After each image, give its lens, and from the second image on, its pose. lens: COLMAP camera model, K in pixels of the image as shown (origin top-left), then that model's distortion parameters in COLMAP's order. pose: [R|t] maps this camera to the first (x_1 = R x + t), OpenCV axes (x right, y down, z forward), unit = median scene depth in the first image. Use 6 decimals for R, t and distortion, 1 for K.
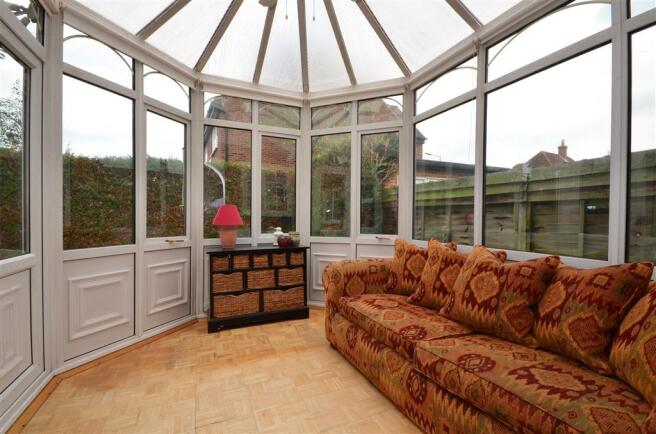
lens RADIAL K [[293.4, 0, 326.5], [0, 293.4, 217.8], [0, 0, 1]] dist [0.003361, 0.000339]
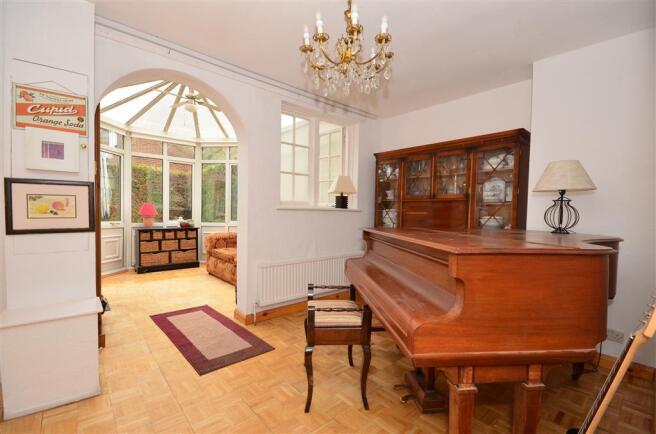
lens RADIAL K [[293.4, 0, 331.1], [0, 293.4, 220.3], [0, 0, 1]] dist [0.003361, 0.000339]
pose [[0.951875, 0.003929, 0.306462, 0.163259], [-0.013517, 0.999483, 0.029169, -0.008998], [-0.306189, -0.031908, 0.951436, -0.996290]]
